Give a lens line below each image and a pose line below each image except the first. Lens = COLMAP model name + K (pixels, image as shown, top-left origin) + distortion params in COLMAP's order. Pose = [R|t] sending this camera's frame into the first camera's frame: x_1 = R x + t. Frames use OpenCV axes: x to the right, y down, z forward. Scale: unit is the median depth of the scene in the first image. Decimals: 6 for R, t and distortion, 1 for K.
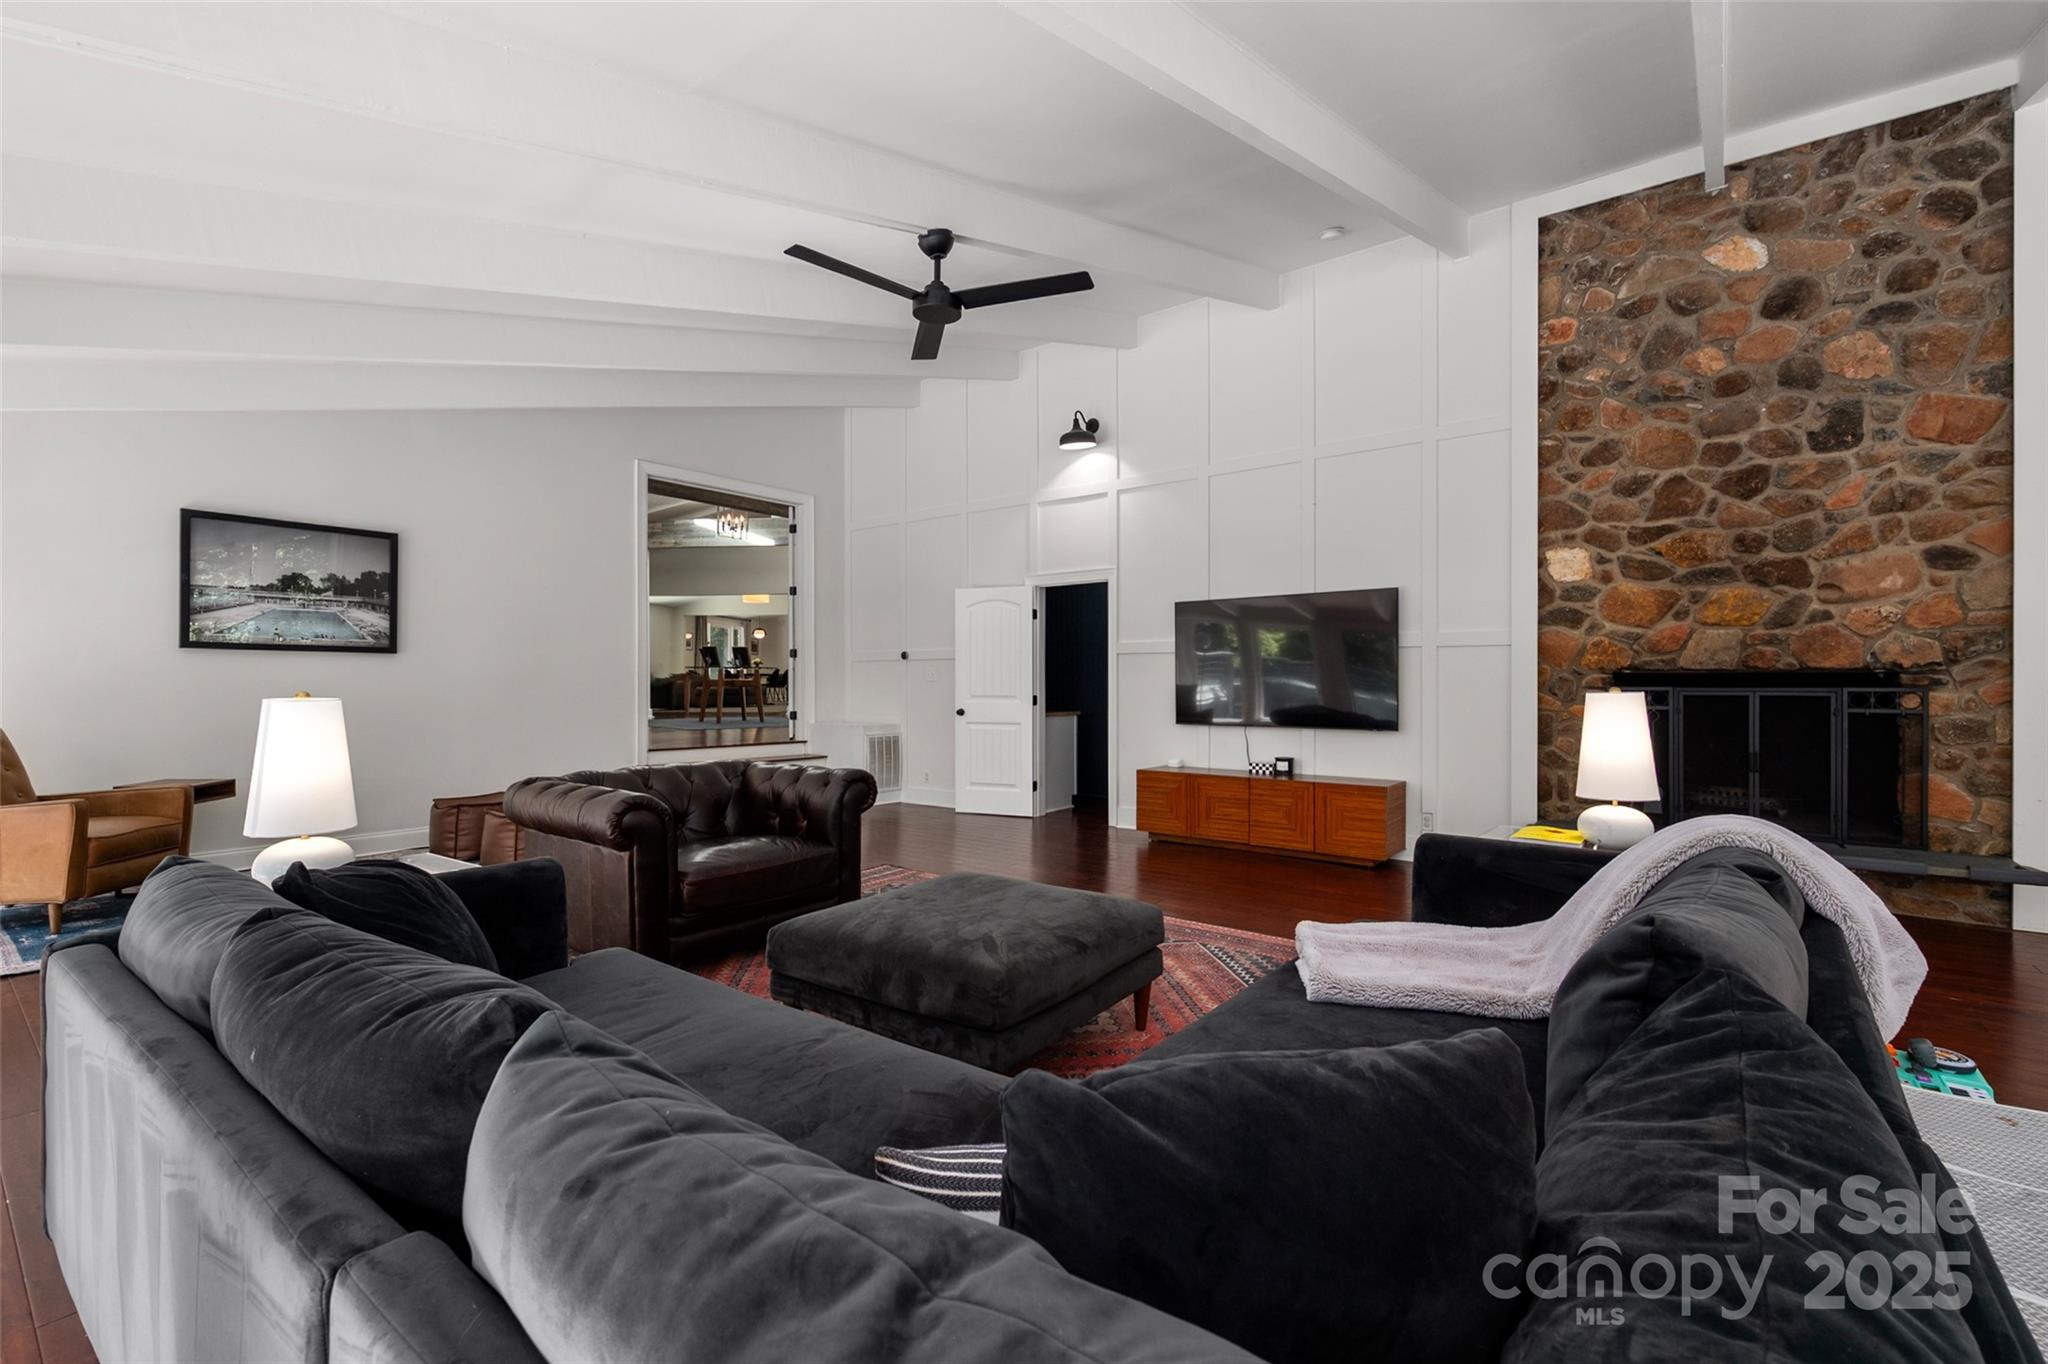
lens RADIAL K [[872.8, 0, 1034.6], [0, 872.8, 685.9], [0, 0, 1]] dist [-0.001345, 0.000035]
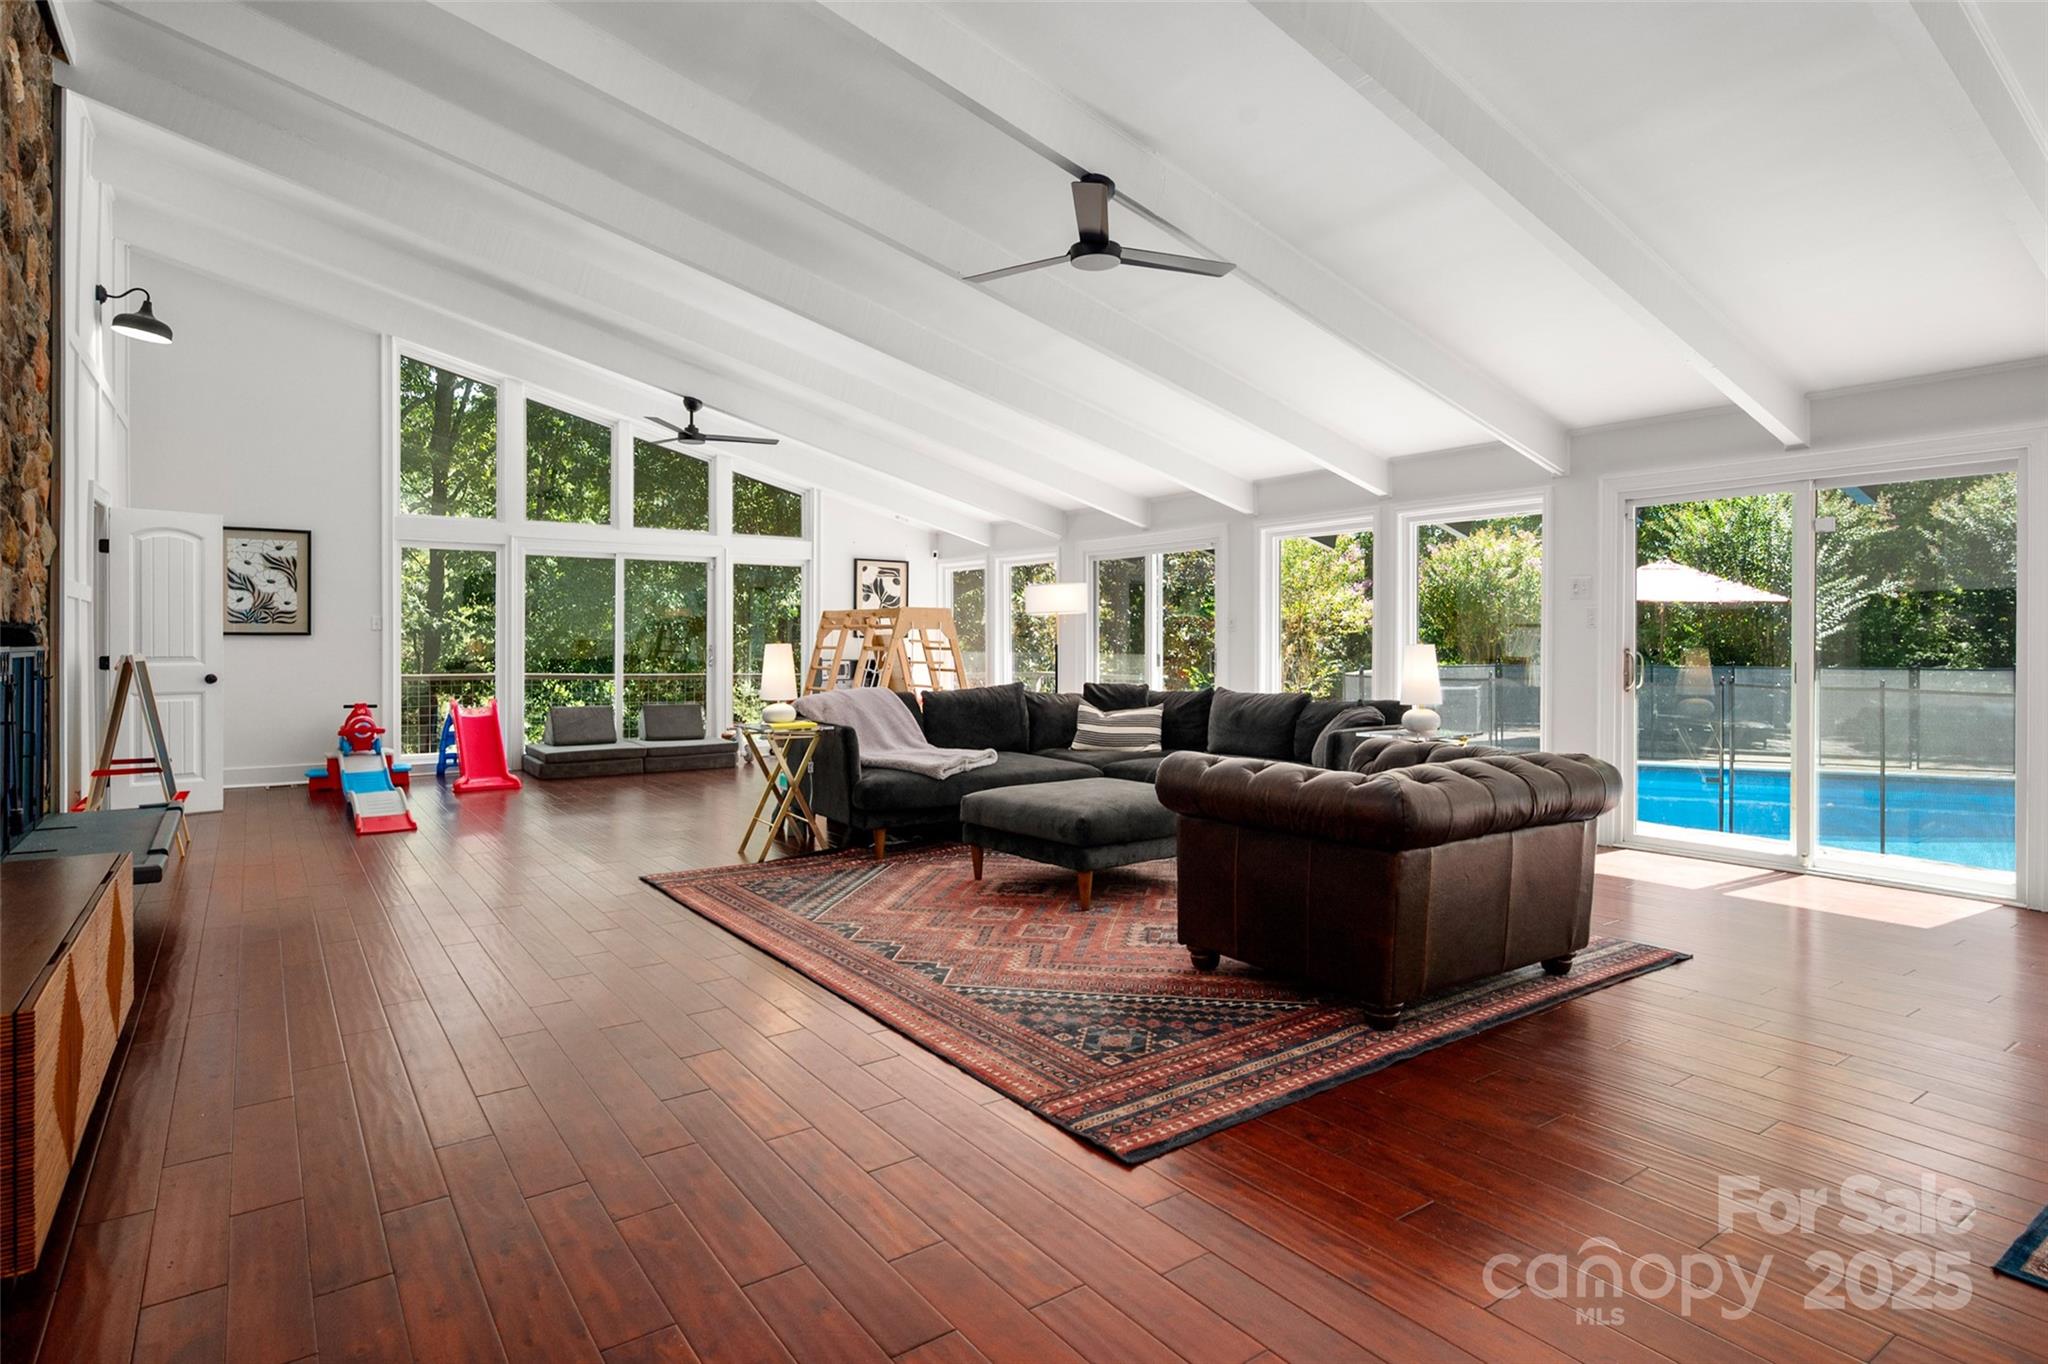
lens RADIAL K [[1093.7, 0, 1055.2], [0, 1093.7, 646.5], [0, 0, 1]] dist [-0.018280, 0.000382]
pose [[-0.954036, 0.000831, 0.299690, -0.314008], [0.003409, 0.999962, 0.008082, -0.003034], [-0.299672, 0.008732, -0.954002, 1.605843]]
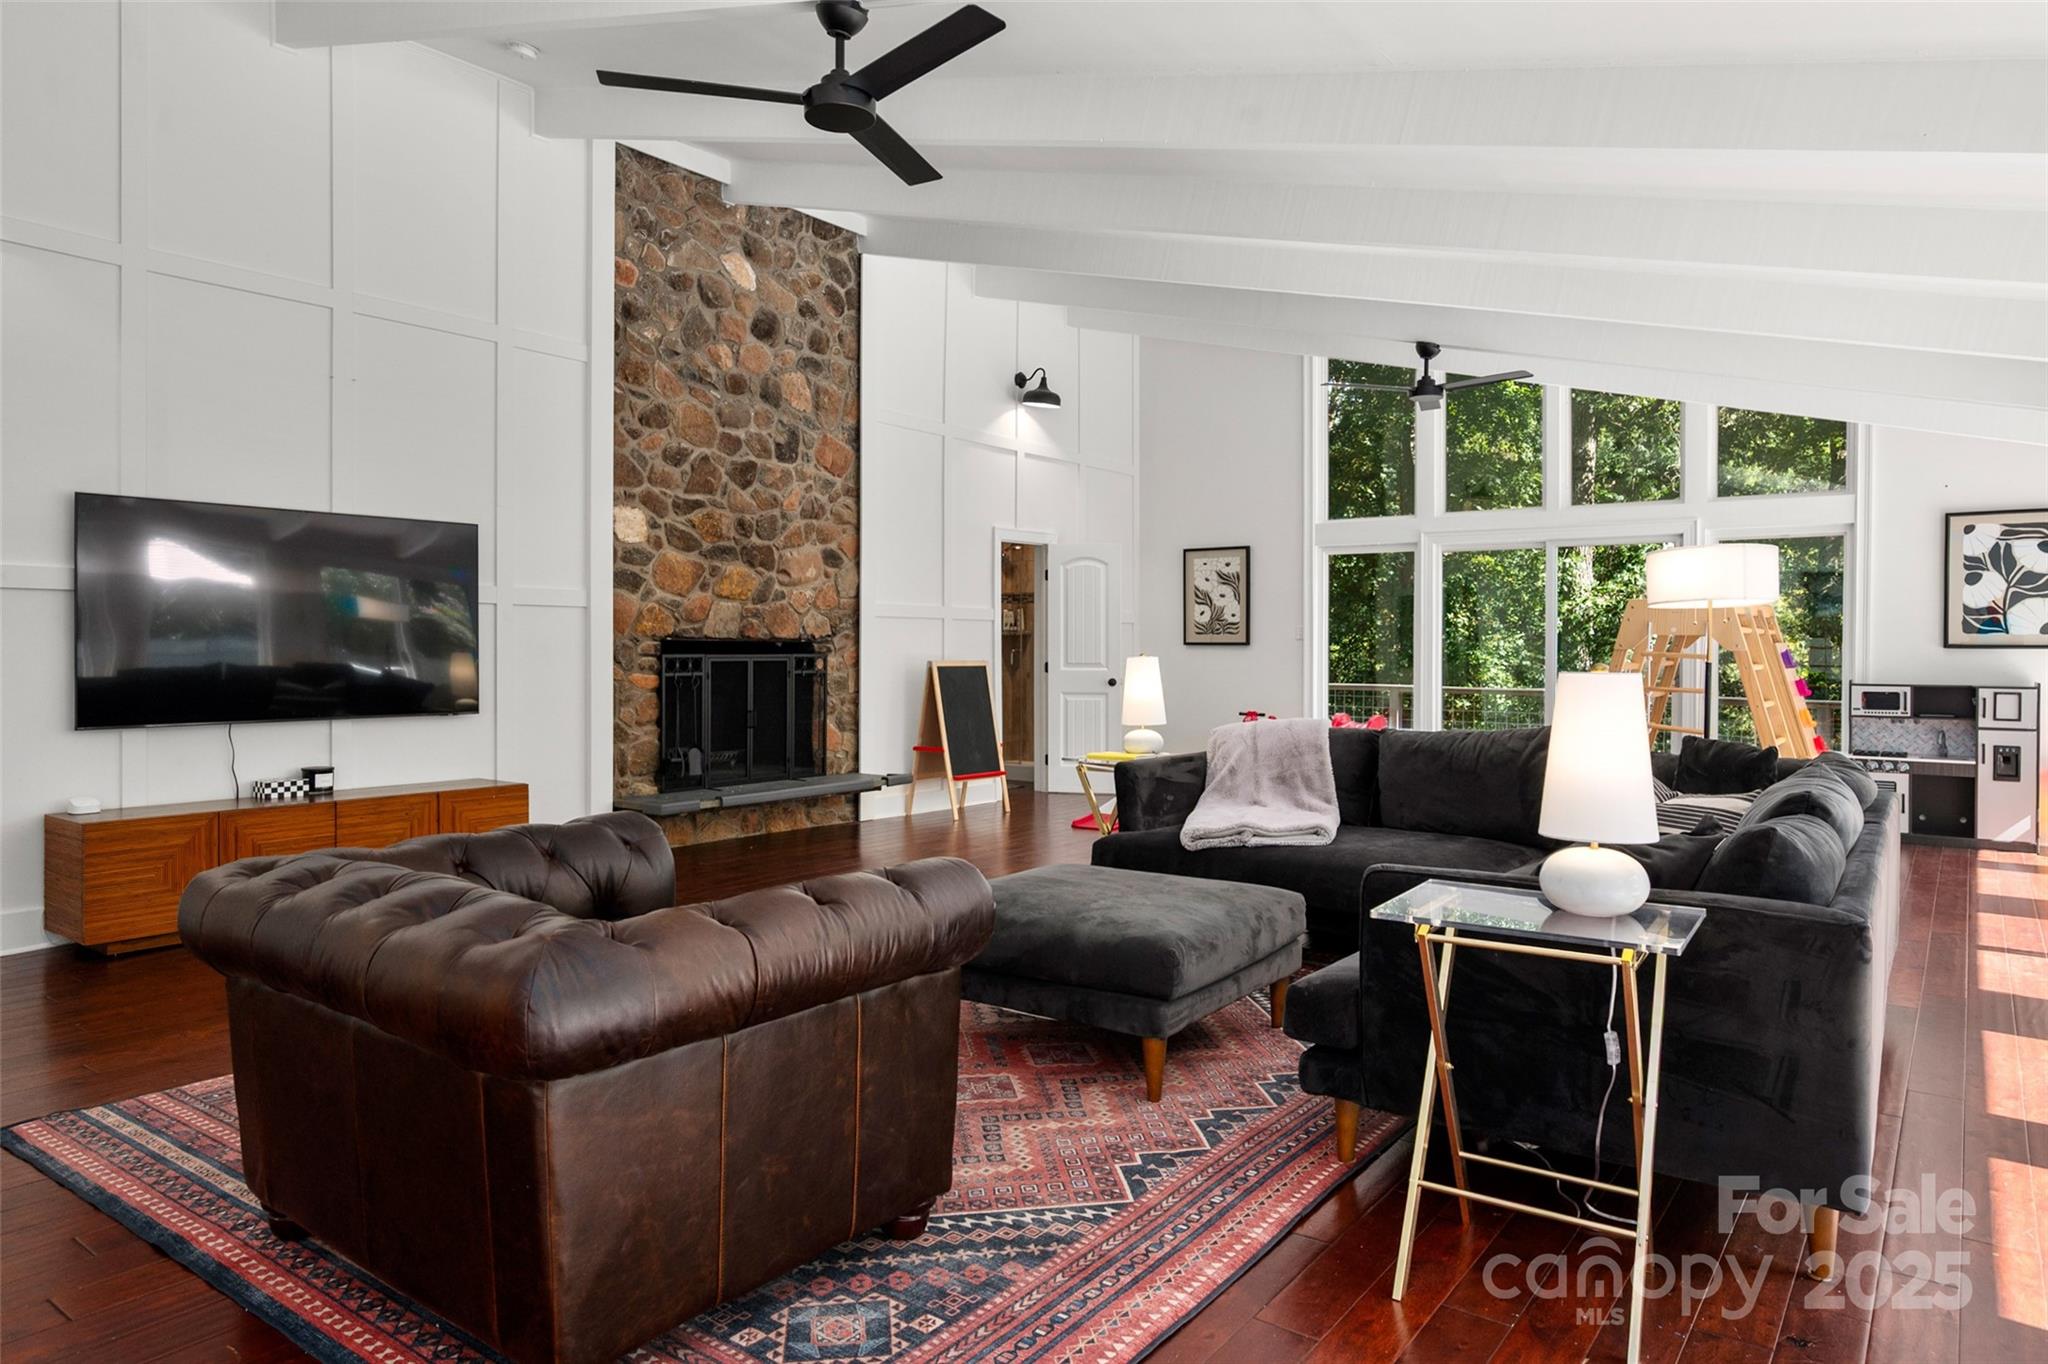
lens RADIAL K [[1252.7, 0, 1036.6], [0, 1252.7, 660.4], [0, 0, 1]] dist [0.004030, -0.000089]
pose [[-0.007716, -0.008683, 0.999933, -0.815594], [0.001949, 0.999960, 0.008699, -0.003717], [-0.999968, 0.002016, -0.007698, 0.623557]]
